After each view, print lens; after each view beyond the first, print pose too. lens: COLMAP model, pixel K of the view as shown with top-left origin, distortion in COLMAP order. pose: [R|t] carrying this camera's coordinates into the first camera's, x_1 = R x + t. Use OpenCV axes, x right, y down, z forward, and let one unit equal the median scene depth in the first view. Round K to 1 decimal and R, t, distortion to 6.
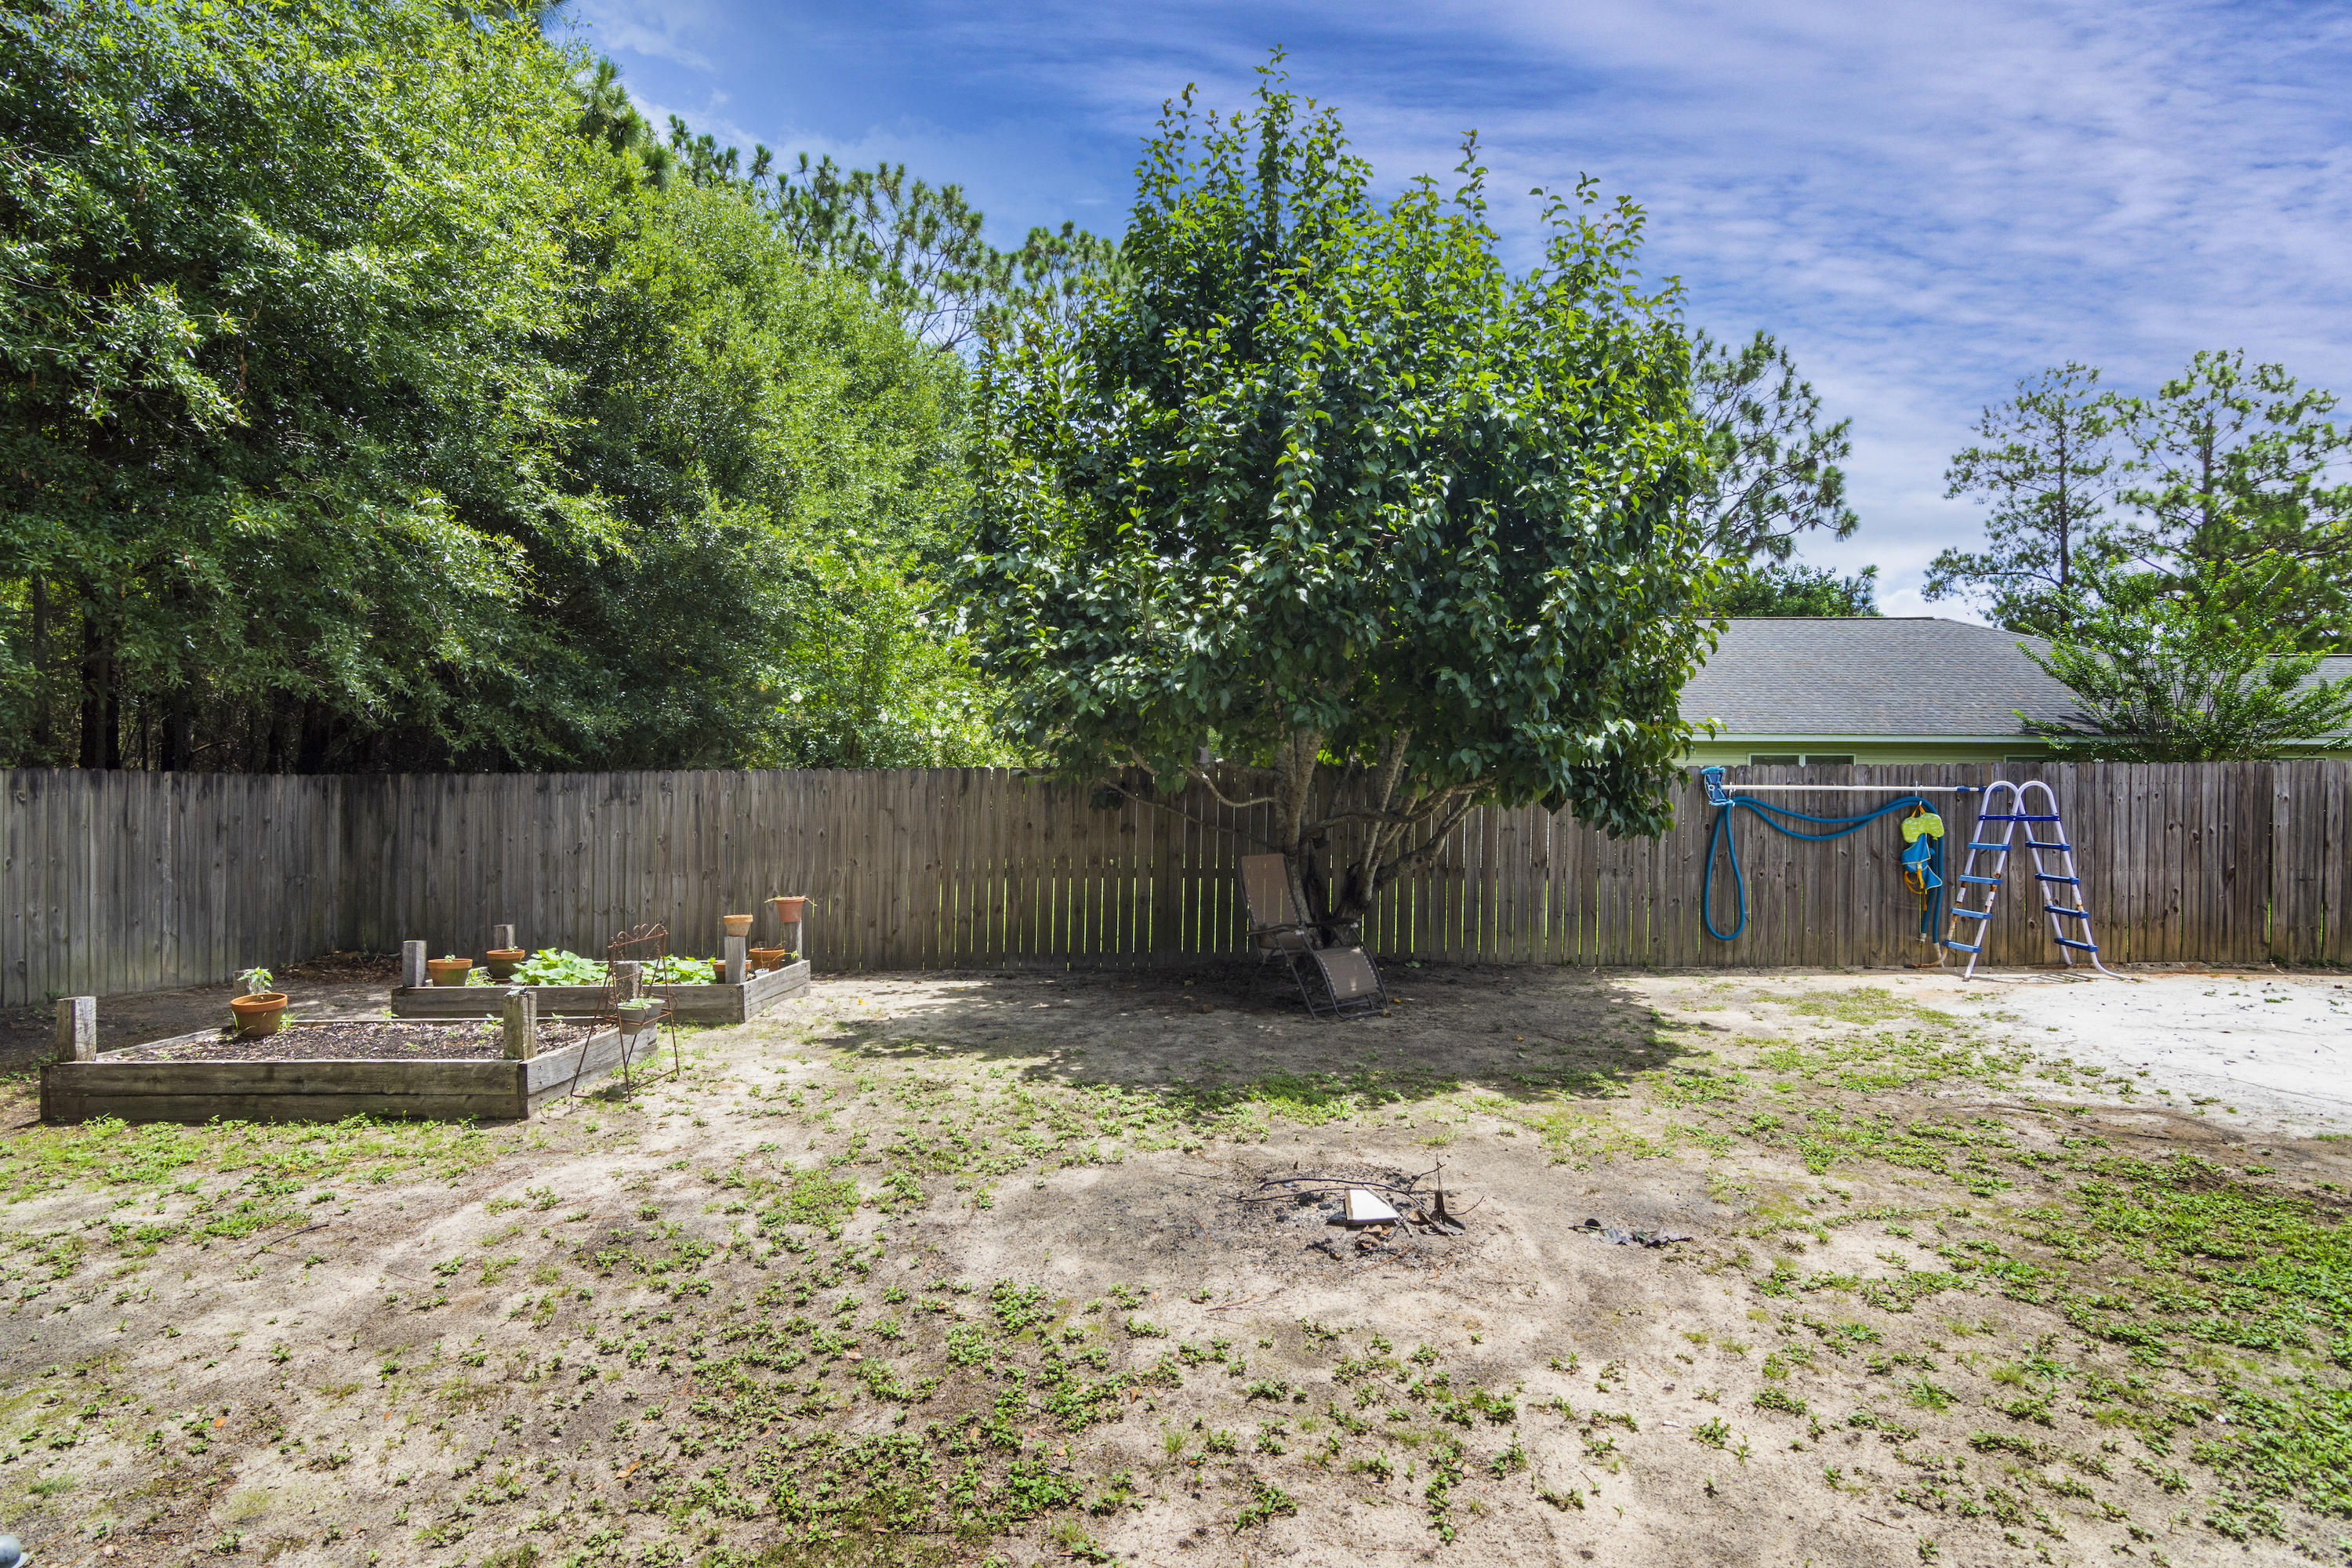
lens RADIAL K [[1195.6, 0, 1190.8], [0, 1195.6, 790.2], [0, 0, 1]] dist [-0.009443, 0.003517]
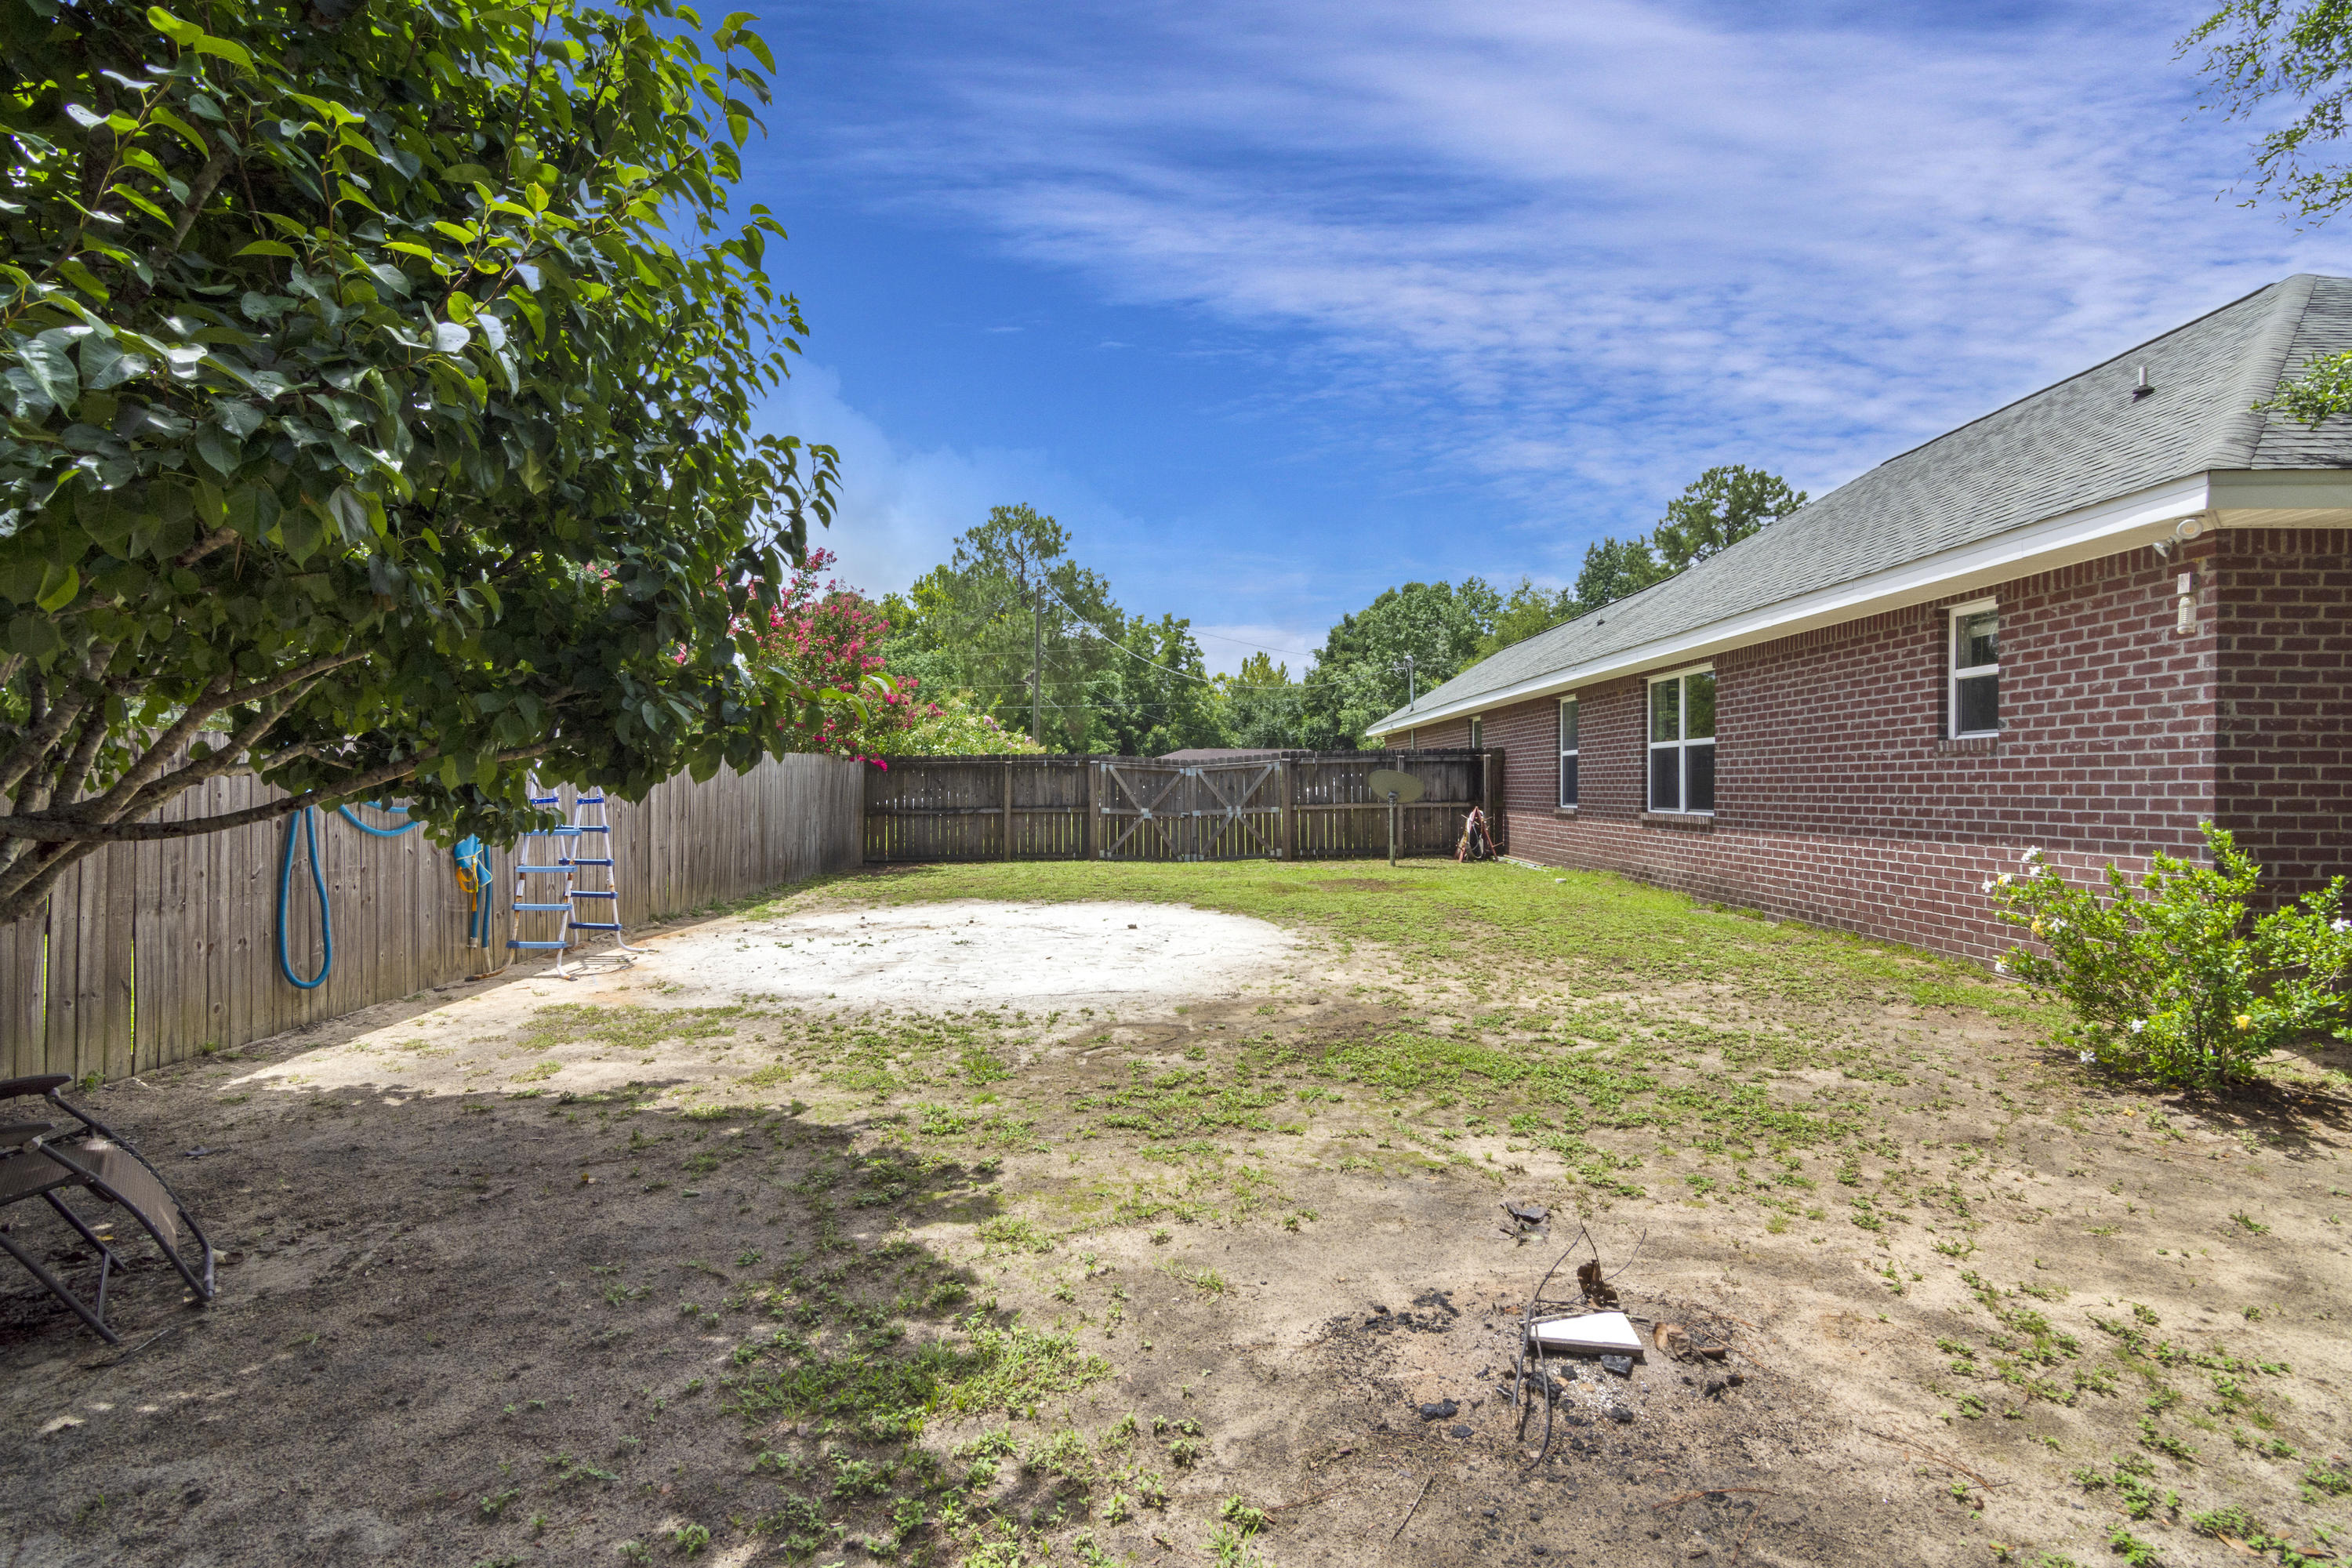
lens RADIAL K [[1125.2, 0, 1186.7], [0, 1125.2, 775.1], [0, 0, 1]] dist [-0.006399, 0.003656]
pose [[-0.018132, -0.000641, 0.999835, -0.506712], [-0.004296, 0.999991, 0.000564, -0.003279], [-0.999826, -0.004285, -0.018135, 1.152134]]
